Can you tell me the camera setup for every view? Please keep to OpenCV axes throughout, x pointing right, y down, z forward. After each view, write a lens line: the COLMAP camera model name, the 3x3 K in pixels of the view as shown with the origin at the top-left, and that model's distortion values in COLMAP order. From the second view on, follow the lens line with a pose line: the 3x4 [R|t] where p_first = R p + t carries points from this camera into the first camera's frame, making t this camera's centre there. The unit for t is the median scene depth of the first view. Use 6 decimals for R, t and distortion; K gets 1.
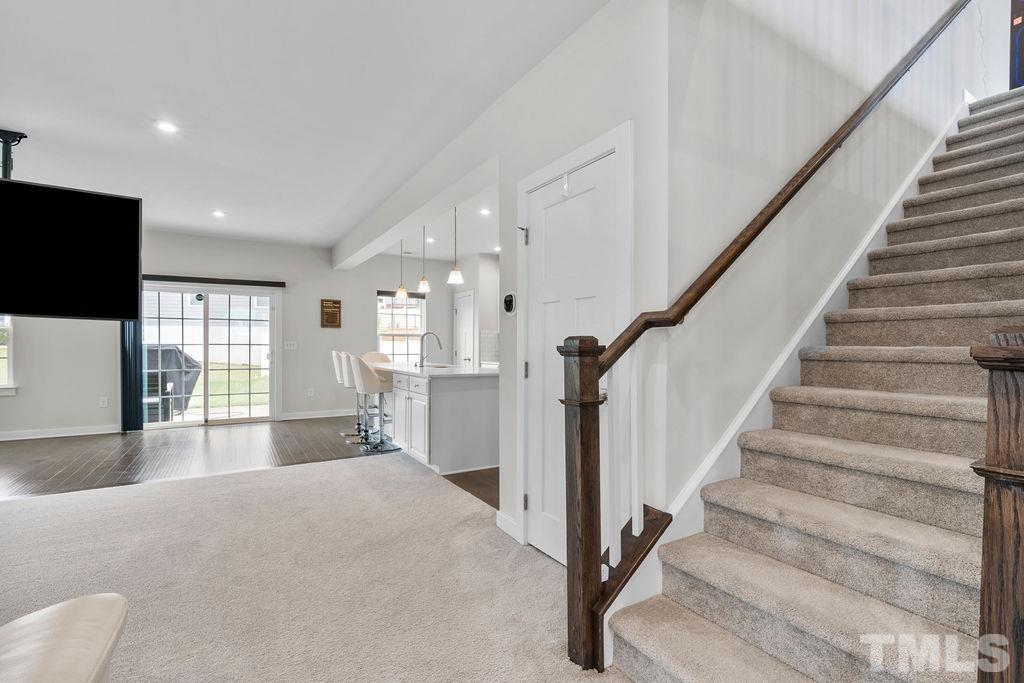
lens RADIAL K [[468.1, 0, 505.6], [0, 468.1, 347.6], [0, 0, 1]] dist [0.000344, 0.001791]
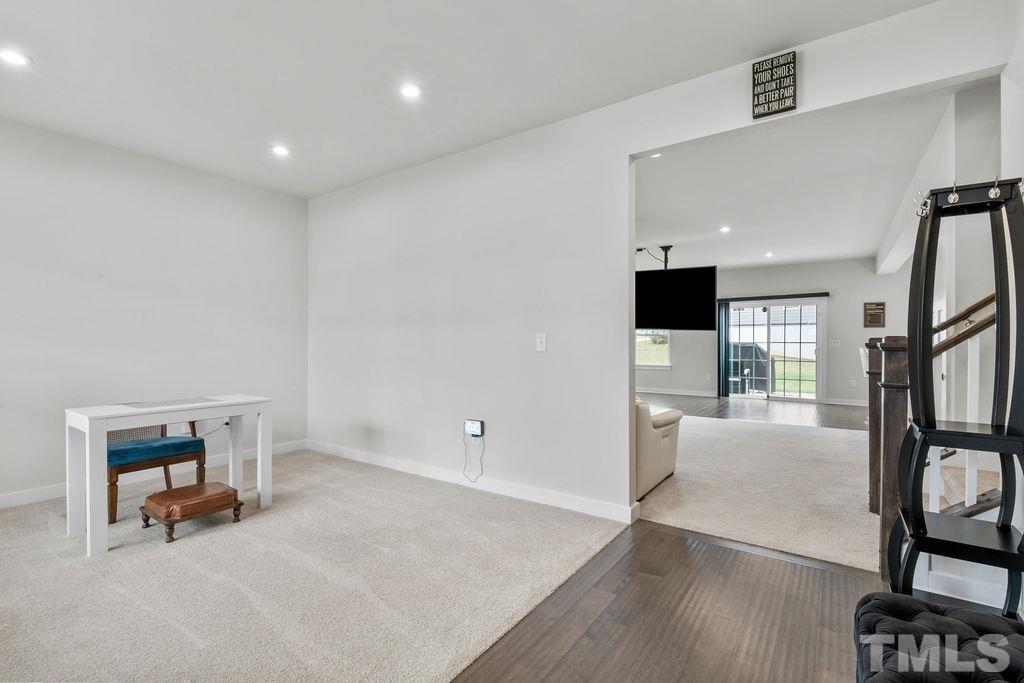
lens RADIAL K [[468.1, 0, 501.9], [0, 468.1, 346.8], [0, 0, 1]] dist [0.000344, 0.001791]
pose [[0.397335, 0.005094, -0.917659, 0.876449], [-0.002988, 0.999986, 0.004257, 0.006848], [0.917669, 0.001051, 0.397345, -0.775931]]
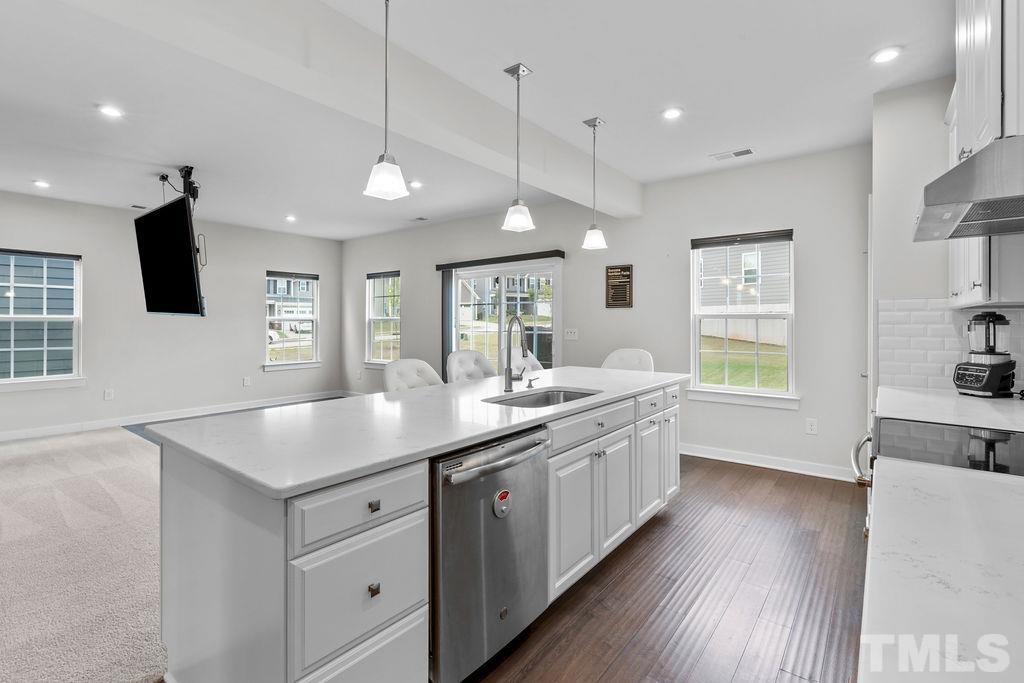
lens RADIAL K [[468.1, 0, 513.3], [0, 468.1, 332.8], [0, 0, 1]] dist [0.000344, 0.001791]
pose [[0.348645, 0.011423, -0.937185, 0.565174], [-0.005684, 0.999933, 0.010073, -0.035684], [0.937238, 0.001815, 0.348686, 1.797459]]
